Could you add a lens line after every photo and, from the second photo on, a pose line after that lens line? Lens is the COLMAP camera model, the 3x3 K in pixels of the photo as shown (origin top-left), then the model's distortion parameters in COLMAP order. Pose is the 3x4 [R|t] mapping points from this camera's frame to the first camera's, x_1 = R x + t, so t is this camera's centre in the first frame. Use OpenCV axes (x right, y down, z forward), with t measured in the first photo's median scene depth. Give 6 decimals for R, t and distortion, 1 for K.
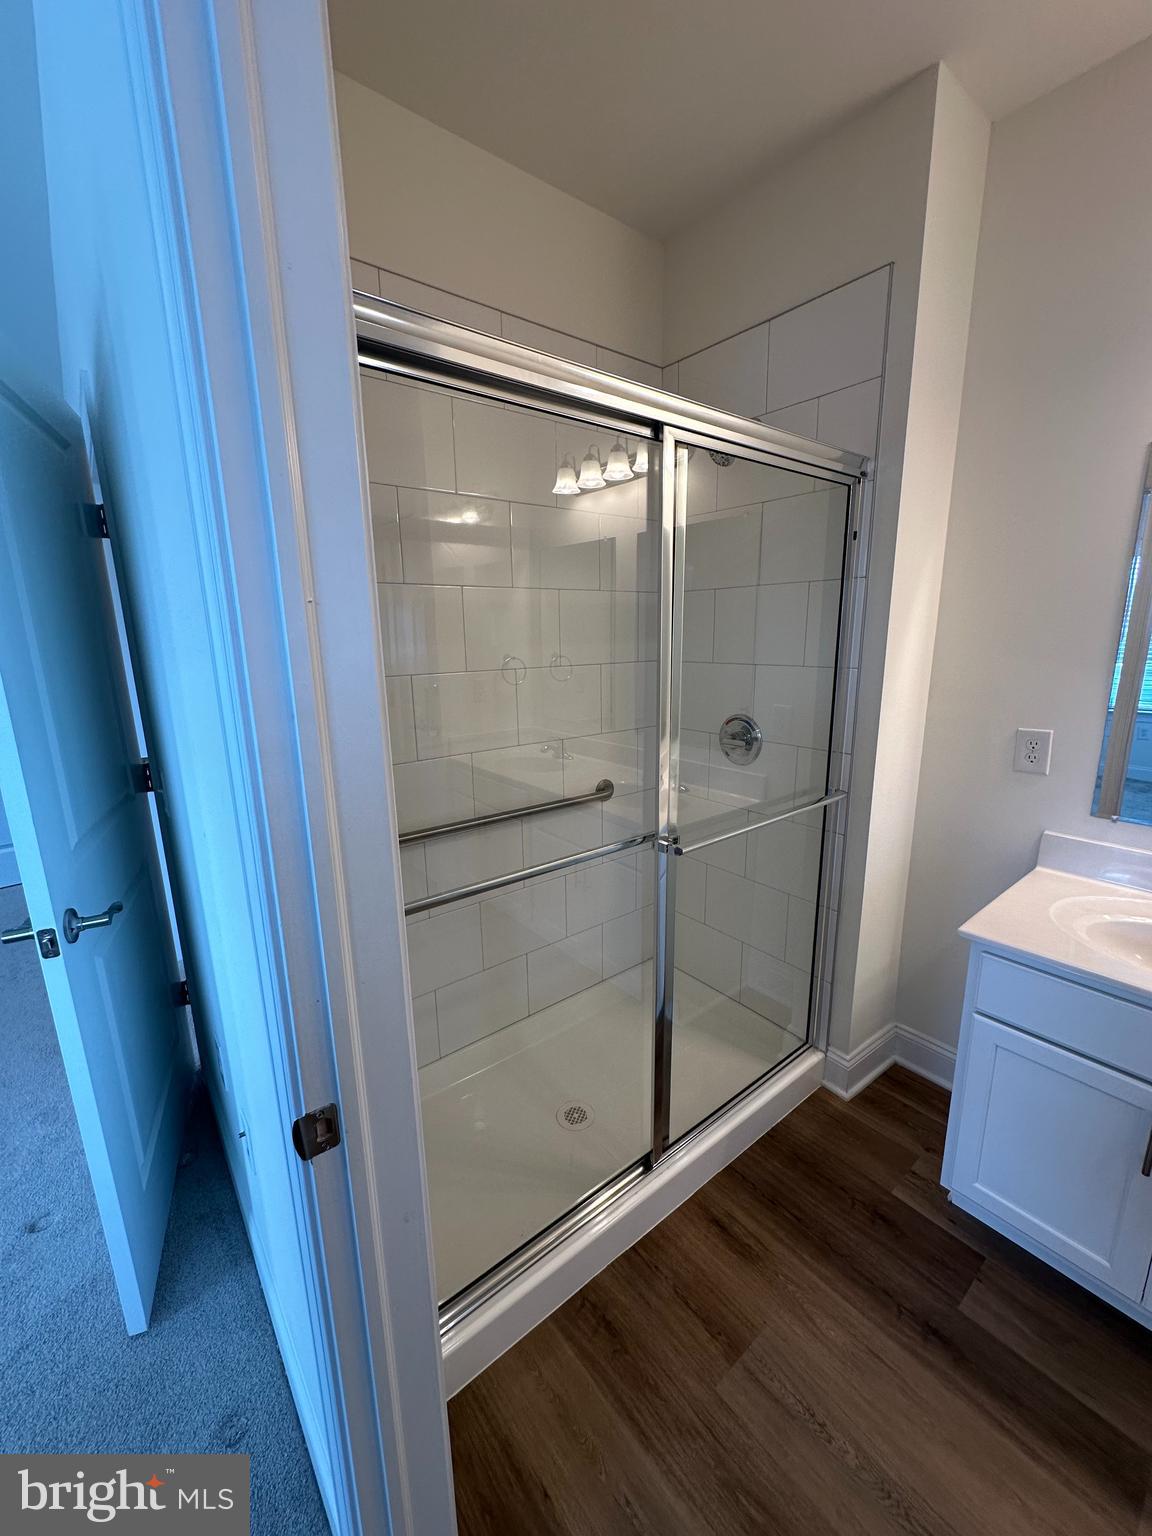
lens RADIAL K [[613.1, 0, 576.0], [0, 613.1, 768.0], [0, 0, 1]] dist [-0.000533, 0.000069]
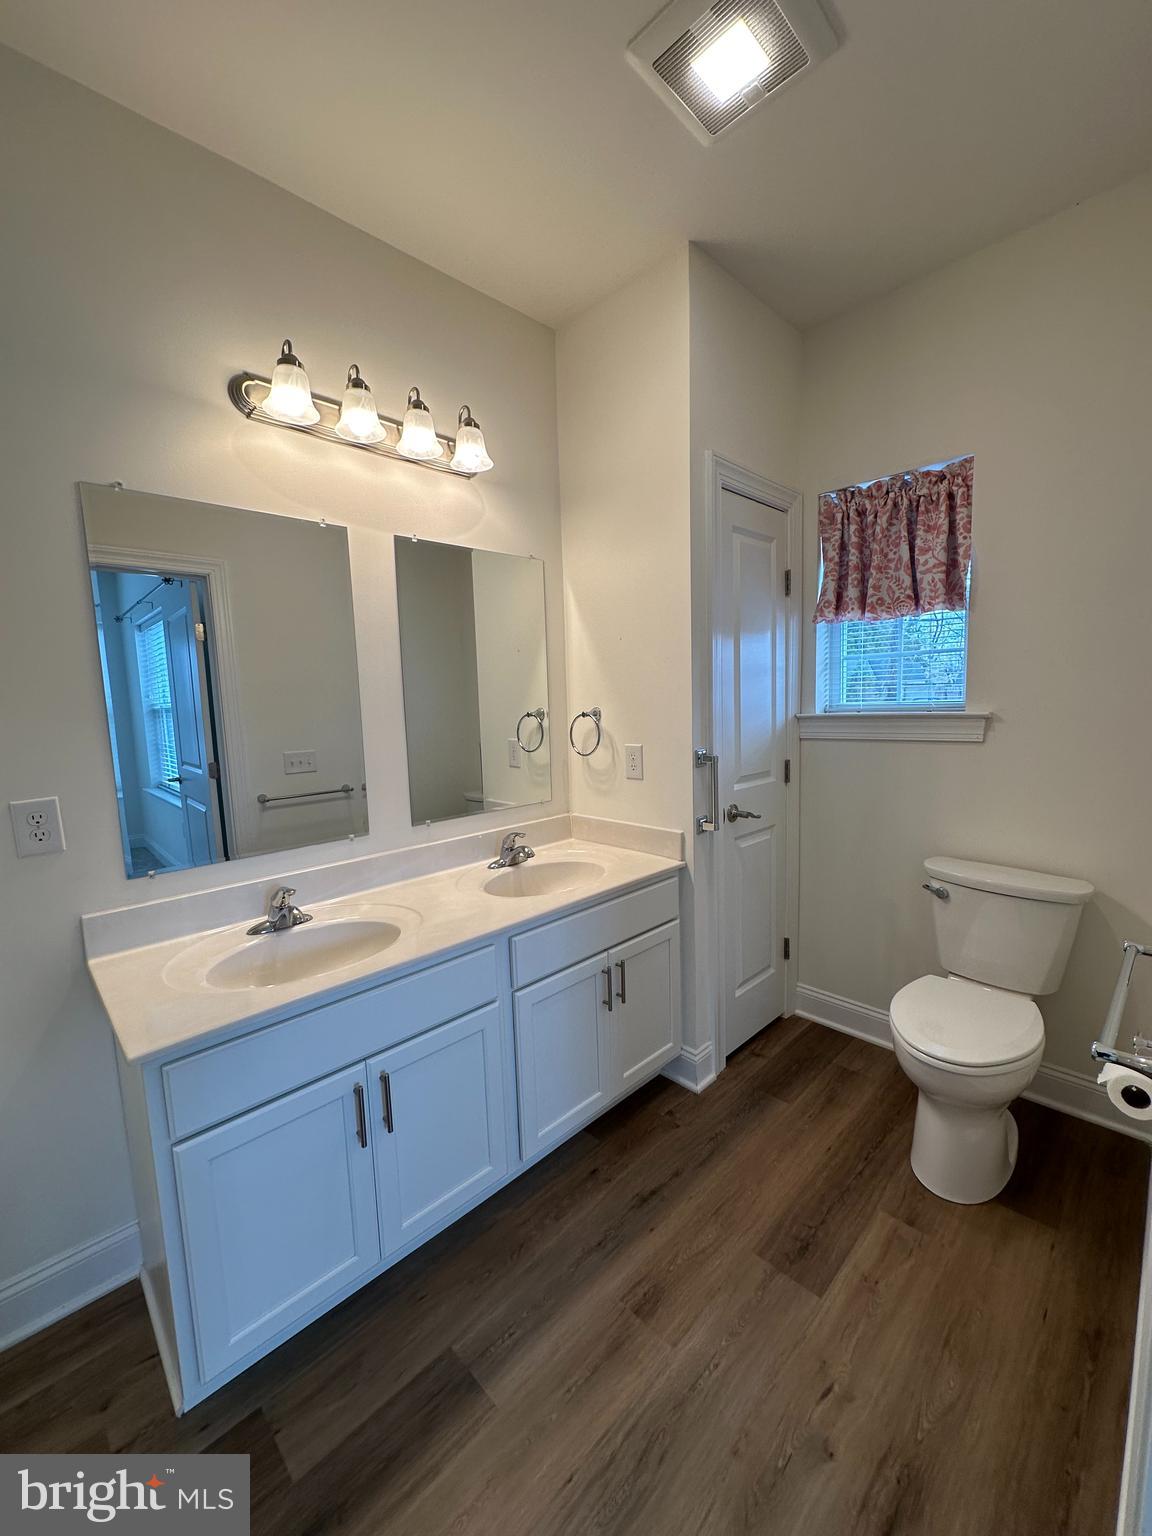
lens RADIAL K [[613.1, 0, 576.0], [0, 613.1, 768.0], [0, 0, 1]] dist [-0.000533, 0.000069]
pose [[-0.099453, -0.093160, 0.990672, -0.116547], [0.247795, 0.961923, 0.115332, -0.022914], [-0.963694, 0.256953, -0.072581, 0.428933]]
